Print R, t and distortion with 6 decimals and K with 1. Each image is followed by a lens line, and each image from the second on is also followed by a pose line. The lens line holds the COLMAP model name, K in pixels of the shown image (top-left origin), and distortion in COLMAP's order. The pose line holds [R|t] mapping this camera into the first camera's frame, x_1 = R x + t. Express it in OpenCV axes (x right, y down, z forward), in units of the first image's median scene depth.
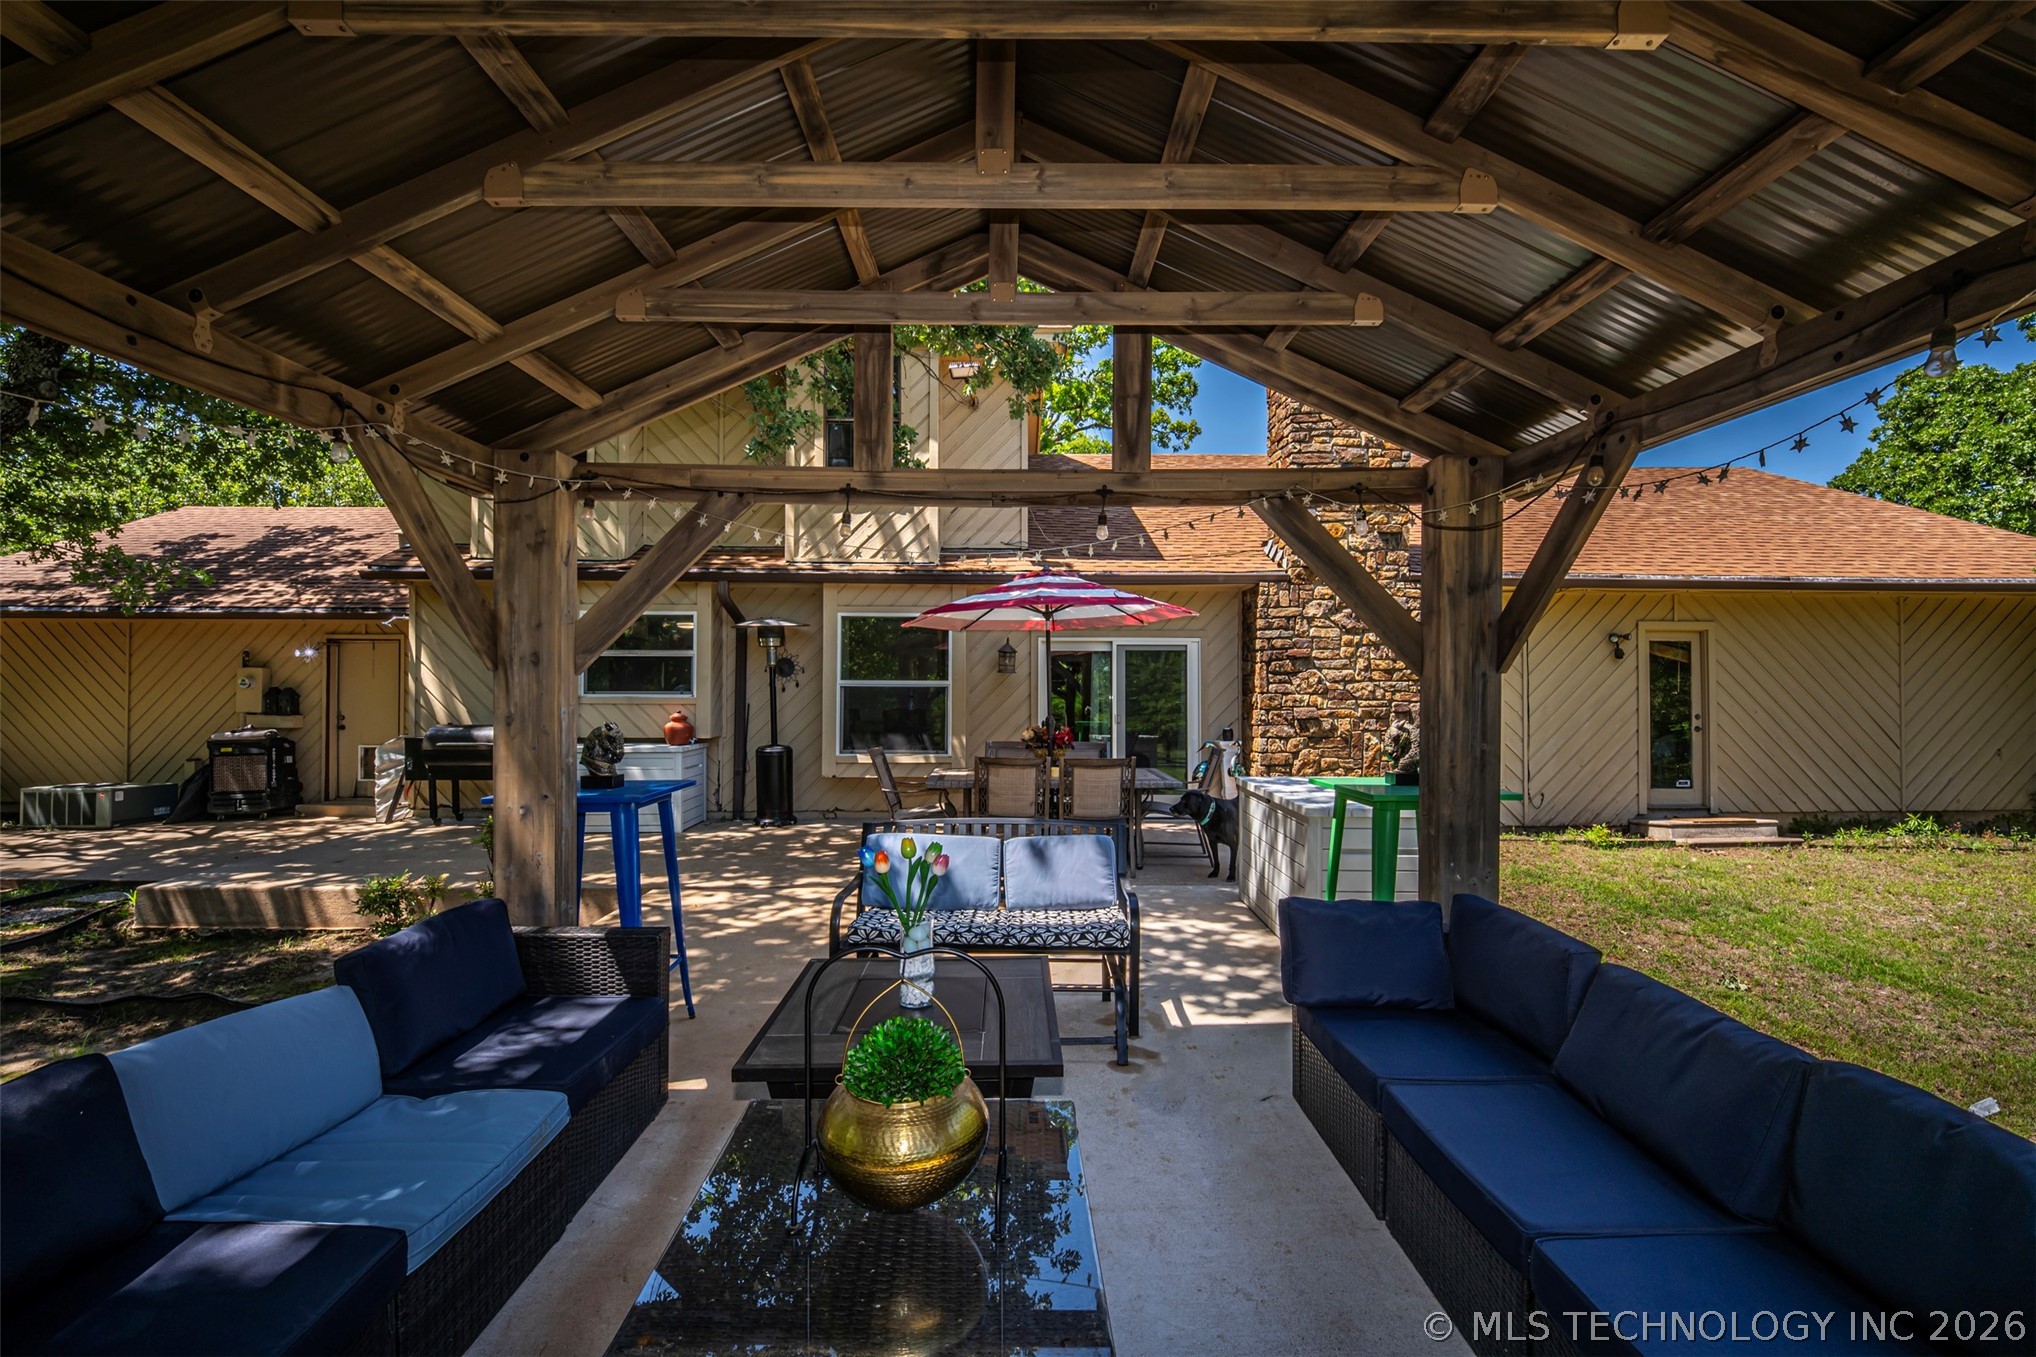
lens RADIAL K [[849.4, 0, 1021.9], [0, 849.4, 676.3], [0, 0, 1]] dist [0.000977, -0.010294]
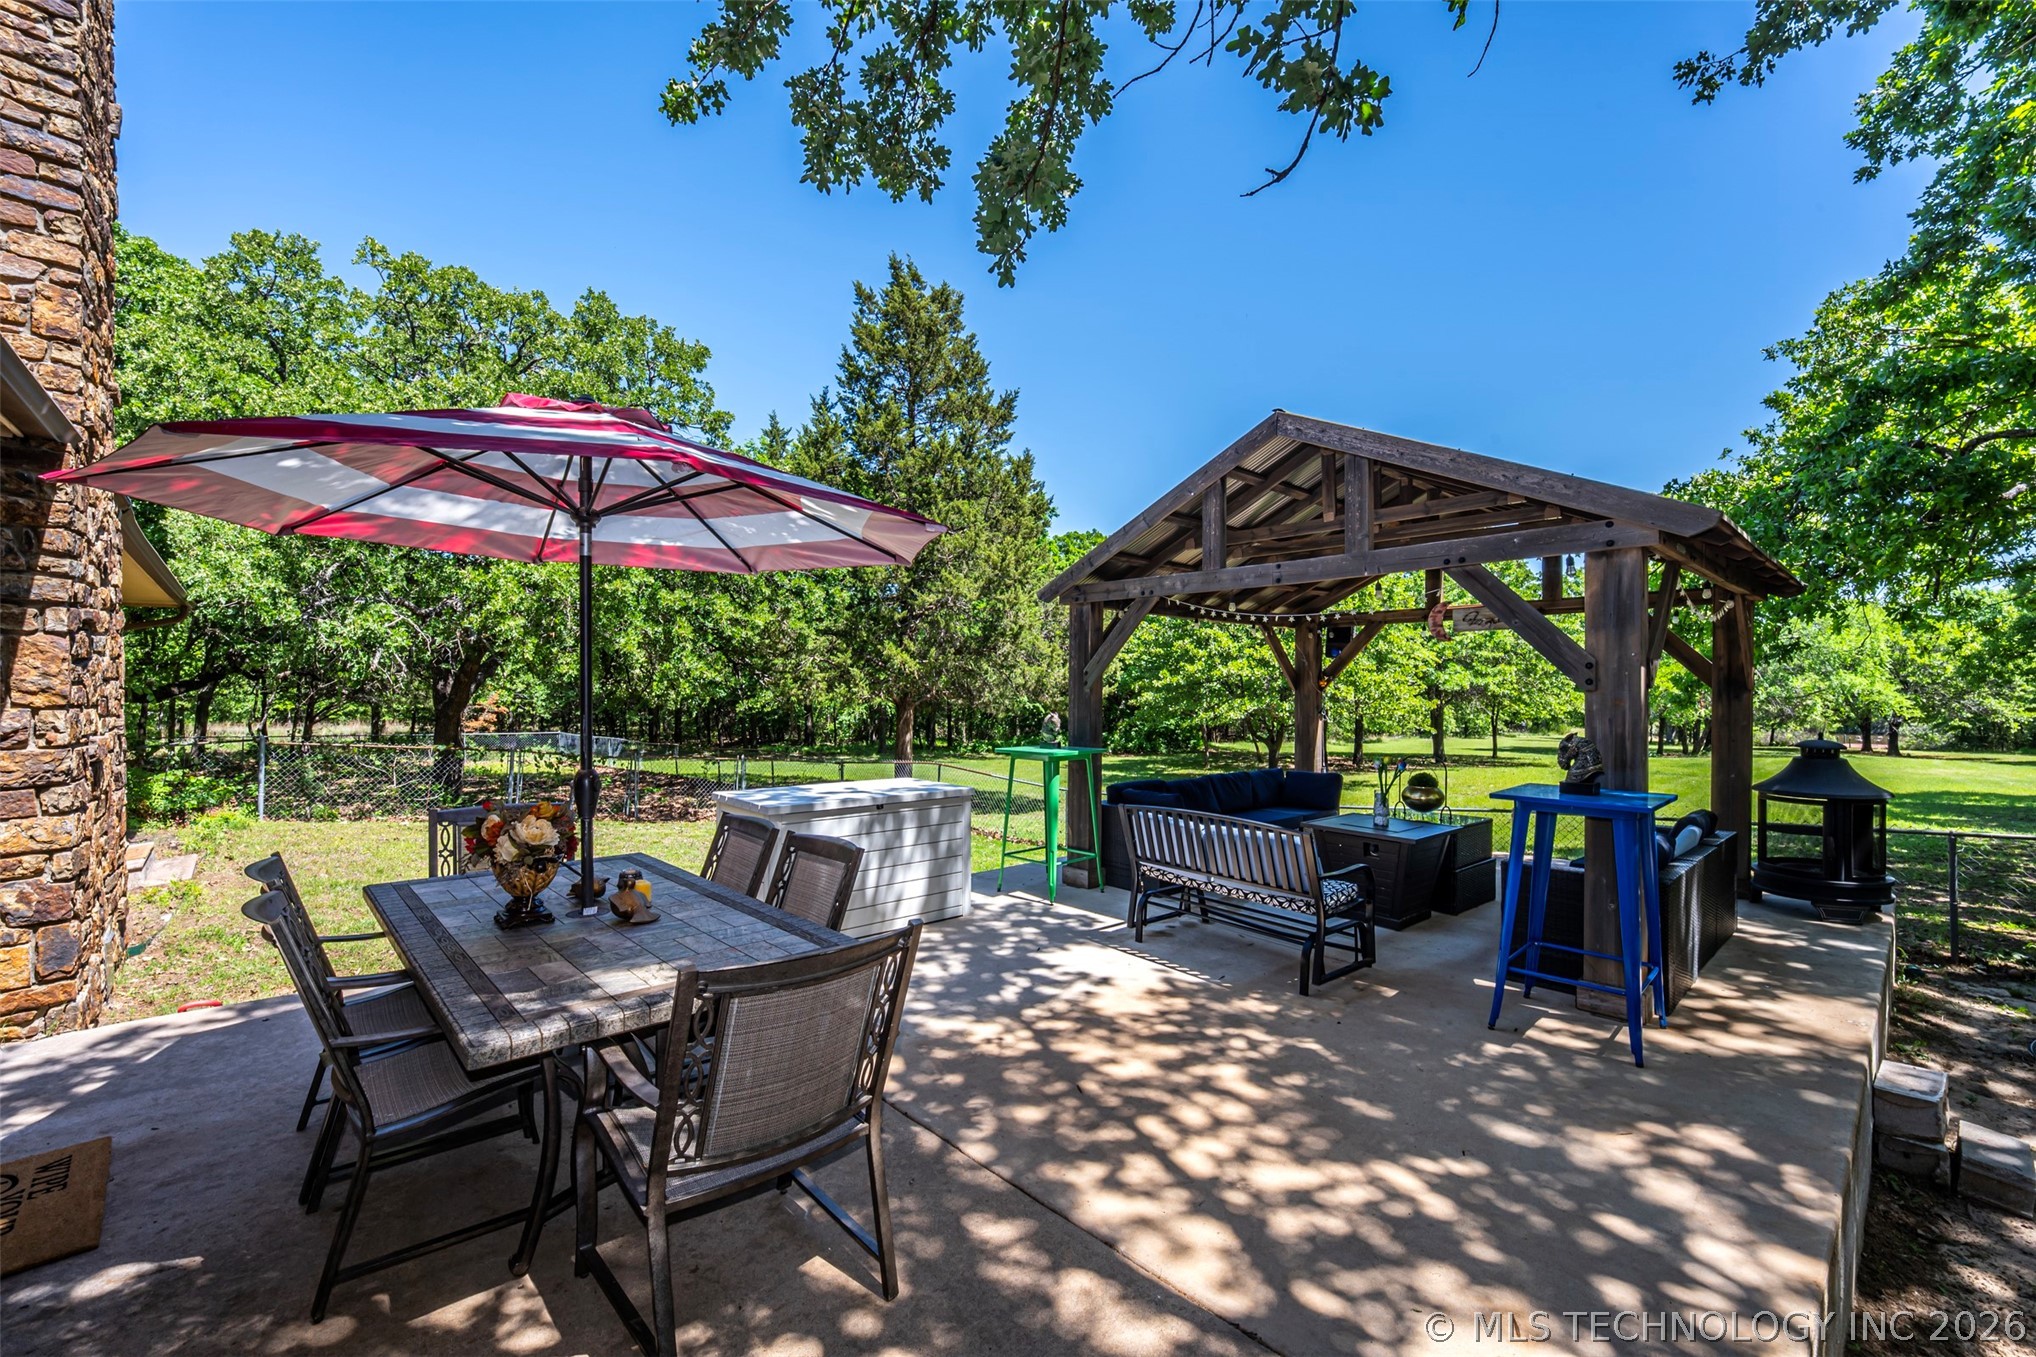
lens RADIAL K [[849.4, 0, 1021.9], [0, 849.4, 676.3], [0, 0, 1]] dist [0.000977, -0.010294]
pose [[-0.668657, -0.001572, 0.743570, -0.601865], [-0.012430, 0.999882, -0.009065, 0.003449], [-0.743467, -0.015304, -0.668597, 1.650645]]
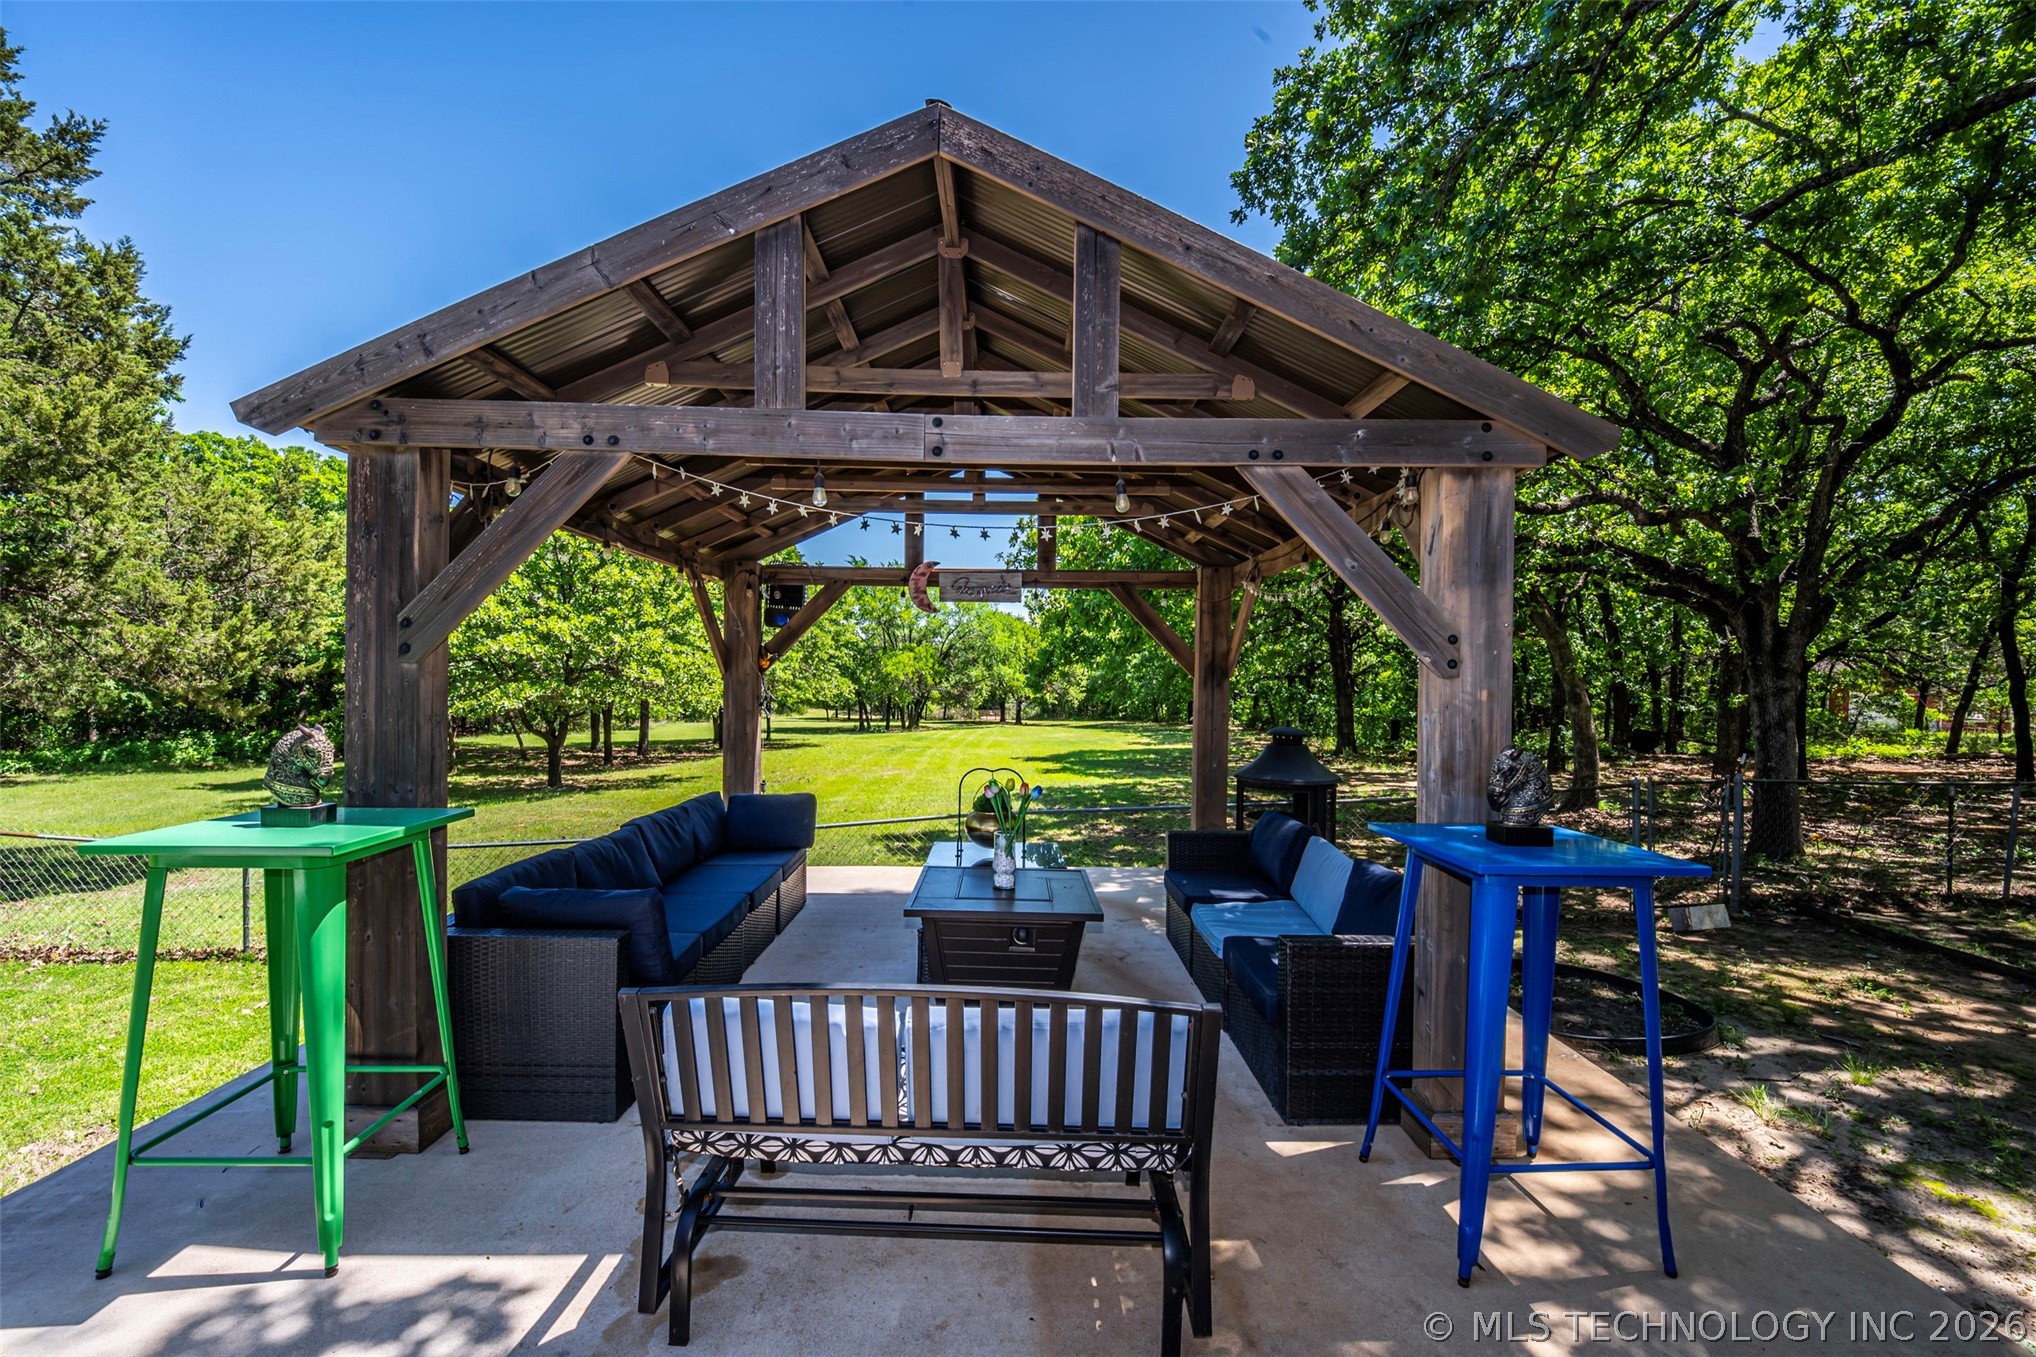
lens RADIAL K [[841.7, 0, 1017.9], [0, 841.7, 692.6], [0, 0, 1]] dist [-0.007783, 0.000424]
pose [[-0.999713, -0.023952, 0.000958, -0.063859], [-0.023938, 0.999627, 0.013161, 0.012997], [-0.001273, 0.013135, -0.999913, 1.216426]]
